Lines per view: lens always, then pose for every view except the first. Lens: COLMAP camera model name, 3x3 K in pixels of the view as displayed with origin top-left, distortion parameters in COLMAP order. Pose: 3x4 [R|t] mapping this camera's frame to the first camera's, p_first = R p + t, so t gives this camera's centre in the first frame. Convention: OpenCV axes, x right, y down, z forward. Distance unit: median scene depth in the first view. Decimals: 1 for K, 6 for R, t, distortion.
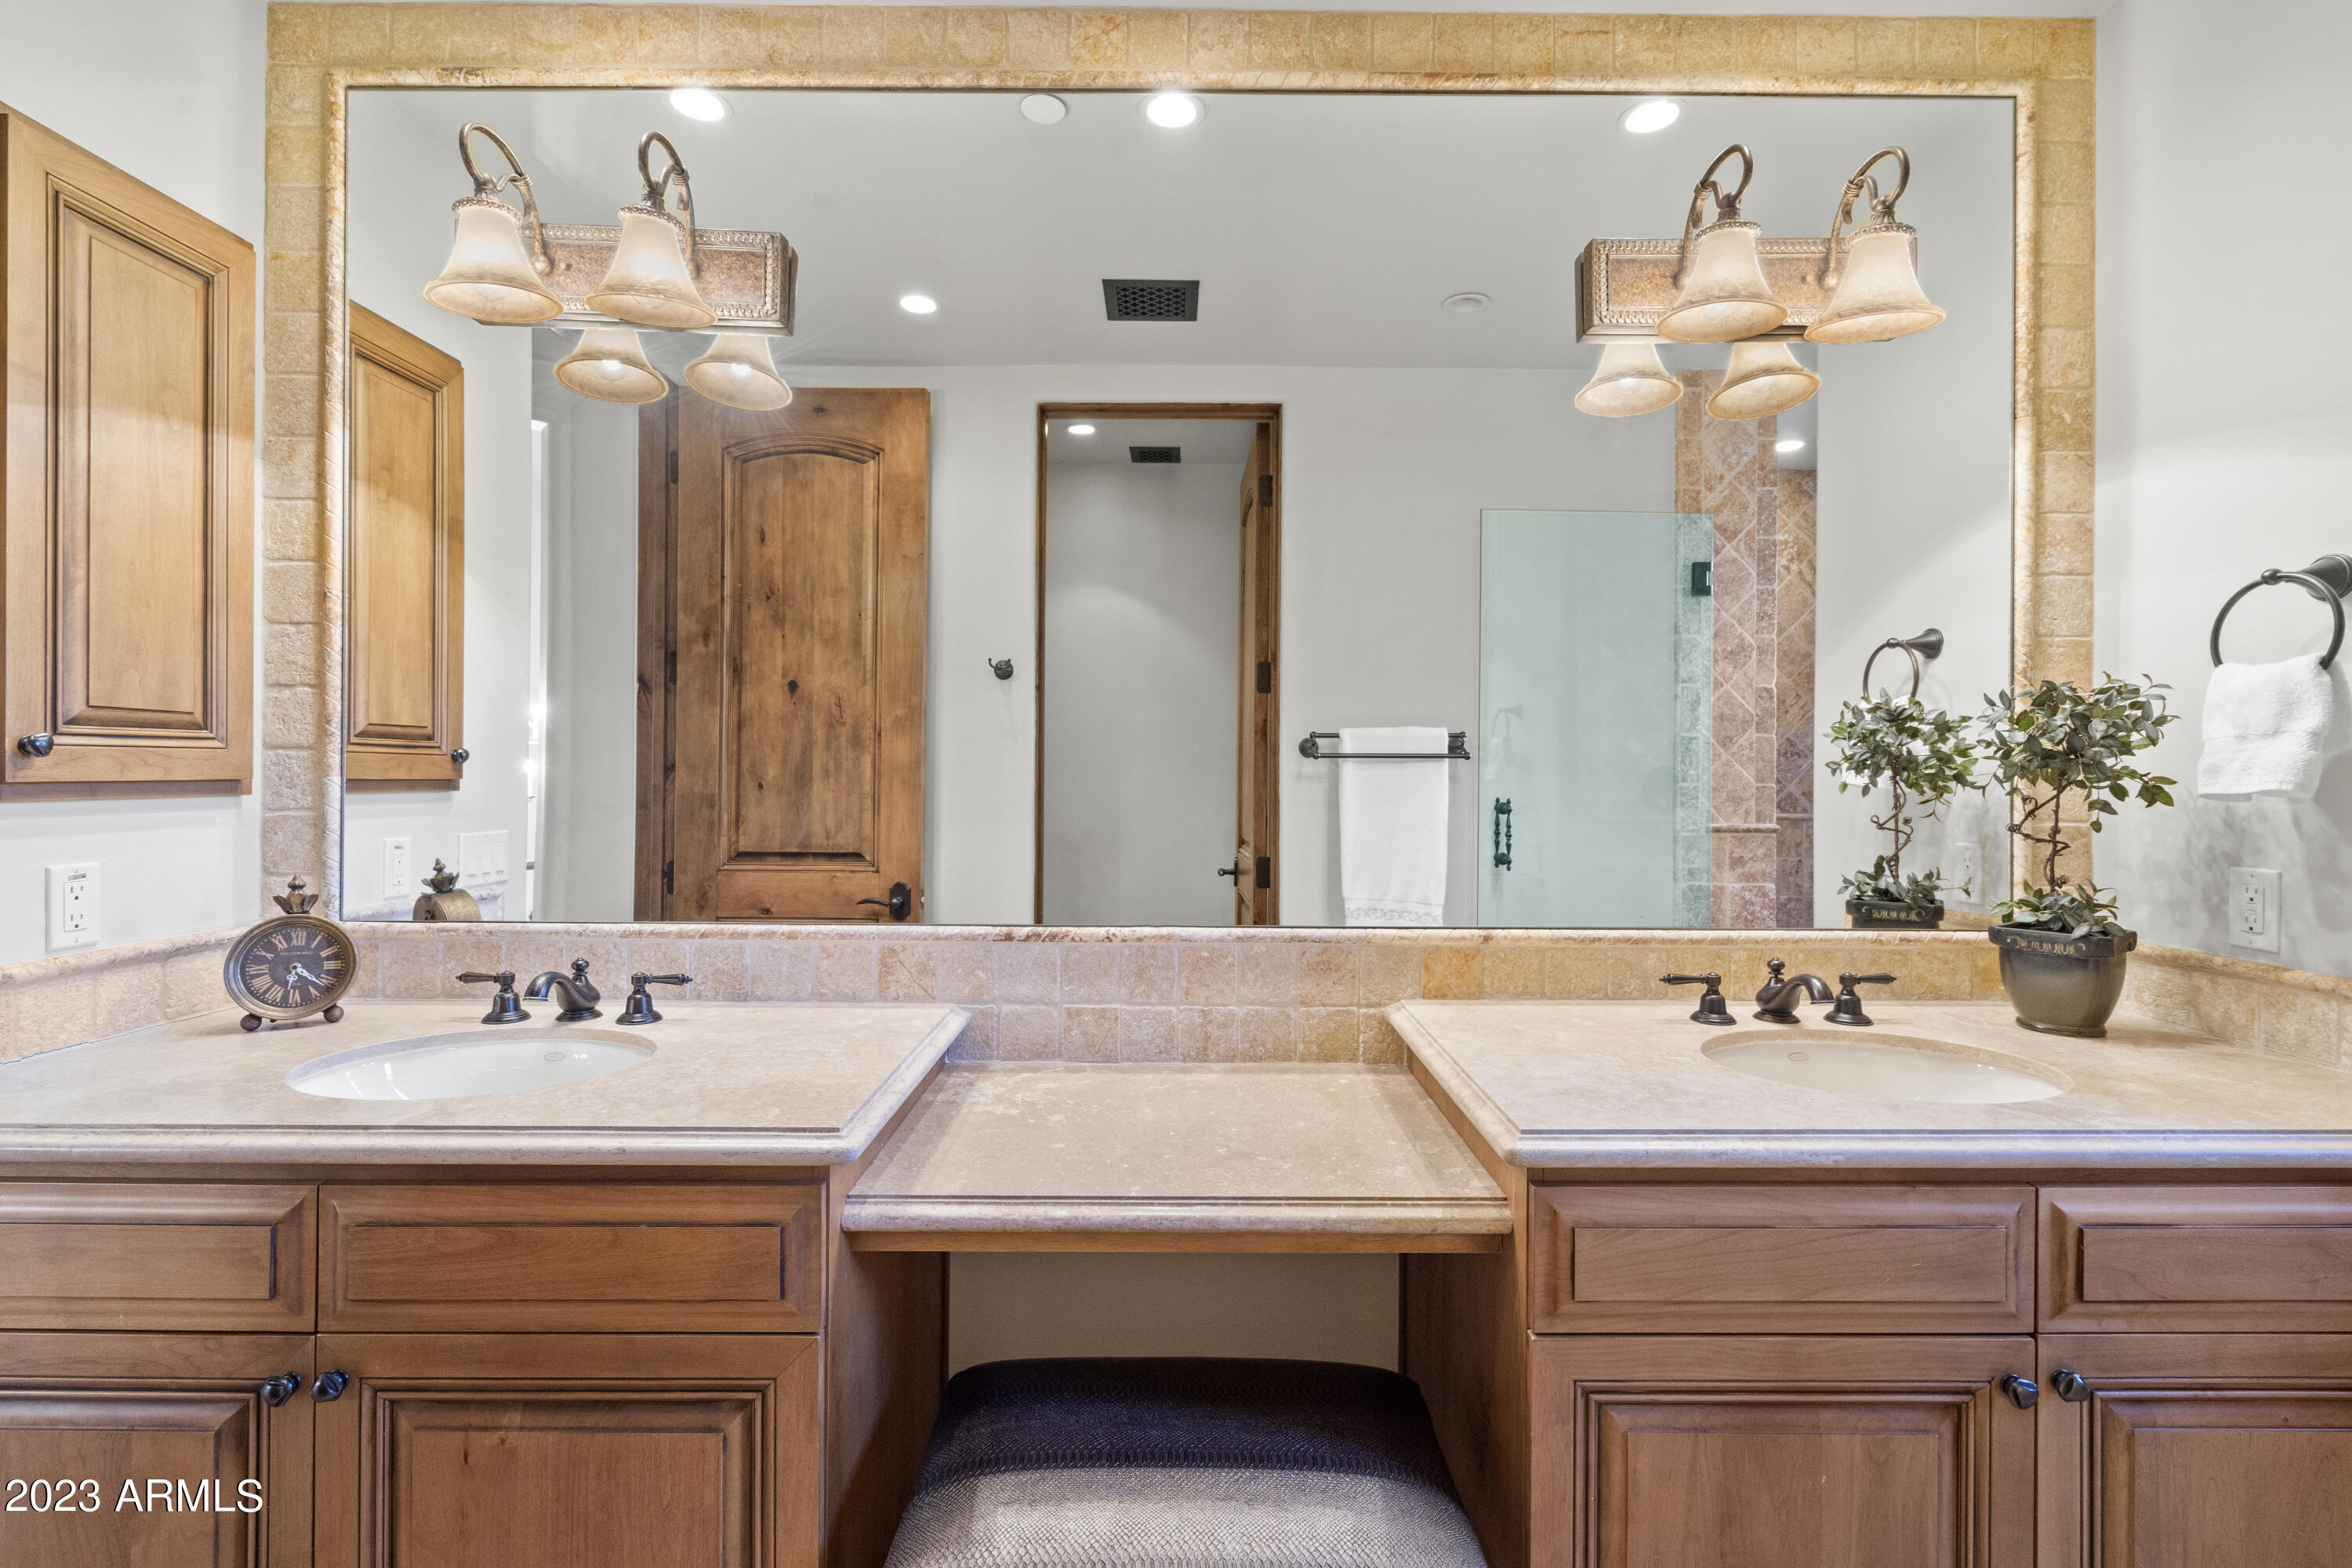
lens RADIAL K [[1064.2, 0, 1177.2], [0, 1064.2, 743.7], [0, 0, 1]] dist [-0.002214, -0.000089]
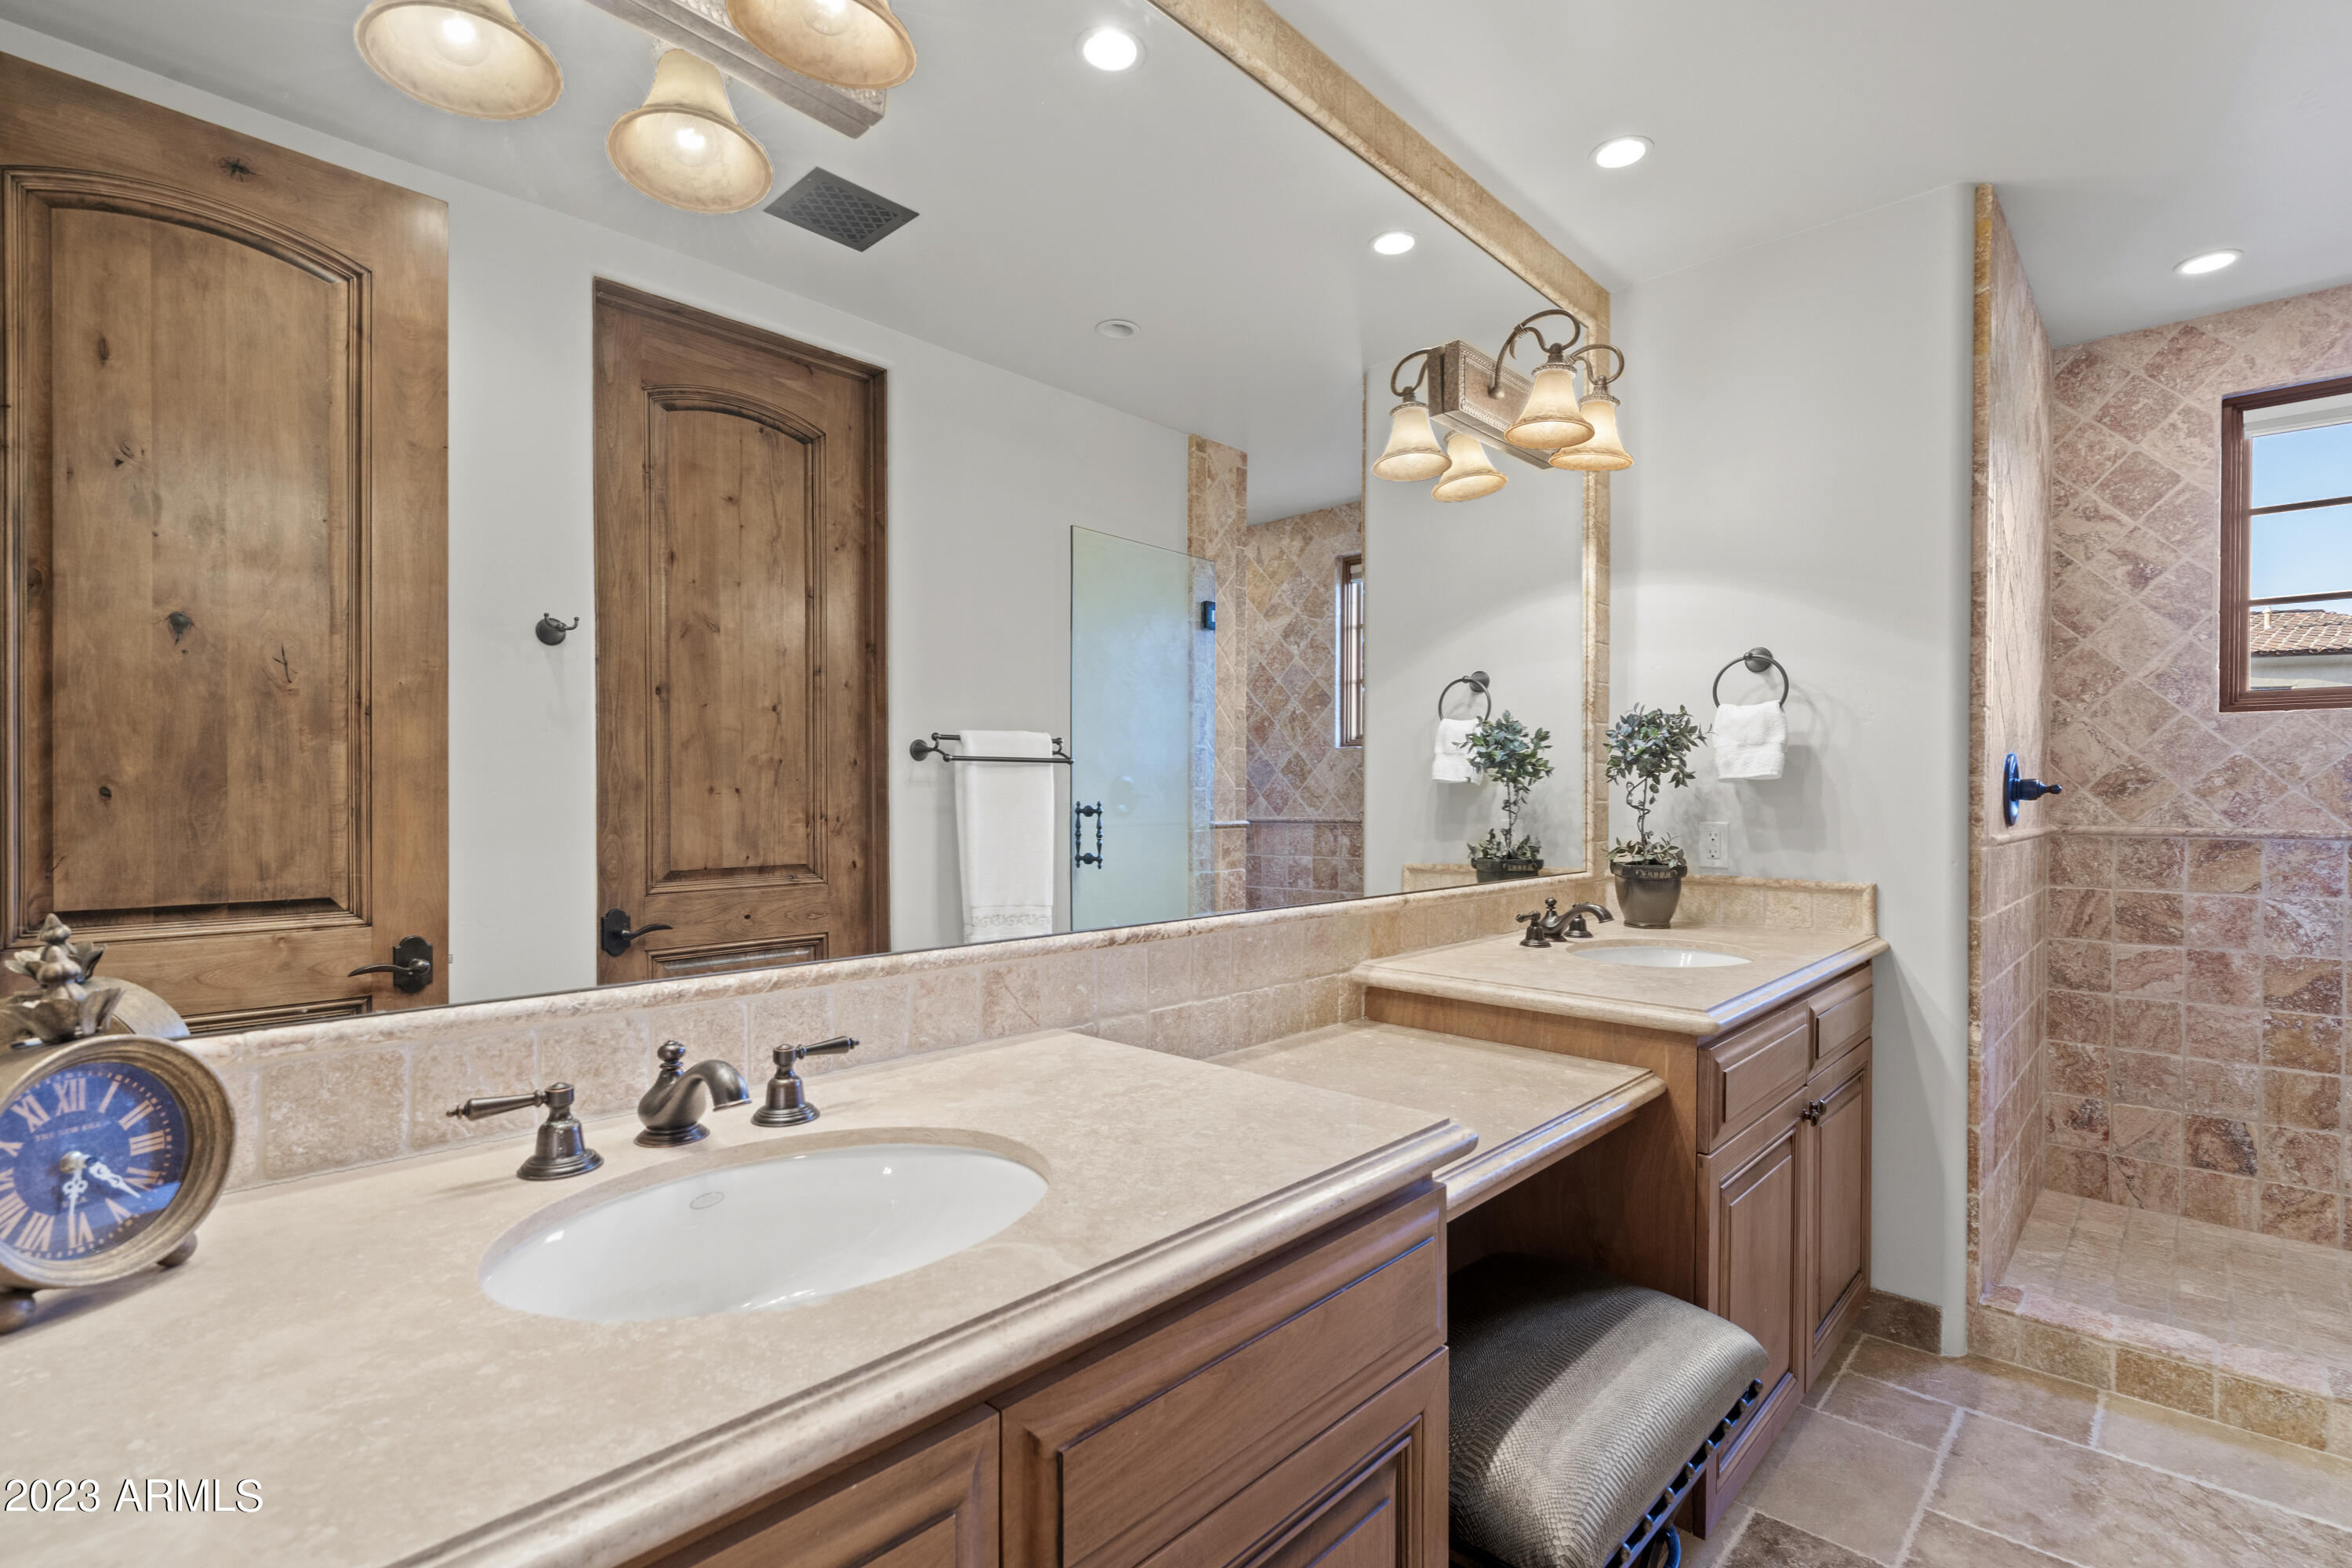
lens RADIAL K [[1090.4, 0, 1176.0], [0, 1090.4, 784.0], [0, 0, 1]] dist [0.000234, 0.000486]
pose [[0.690728, 0.002484, 0.723110, -0.424699], [-0.011910, 0.999898, 0.007942, 0.024279], [-0.723017, -0.014098, 0.690687, 0.188808]]
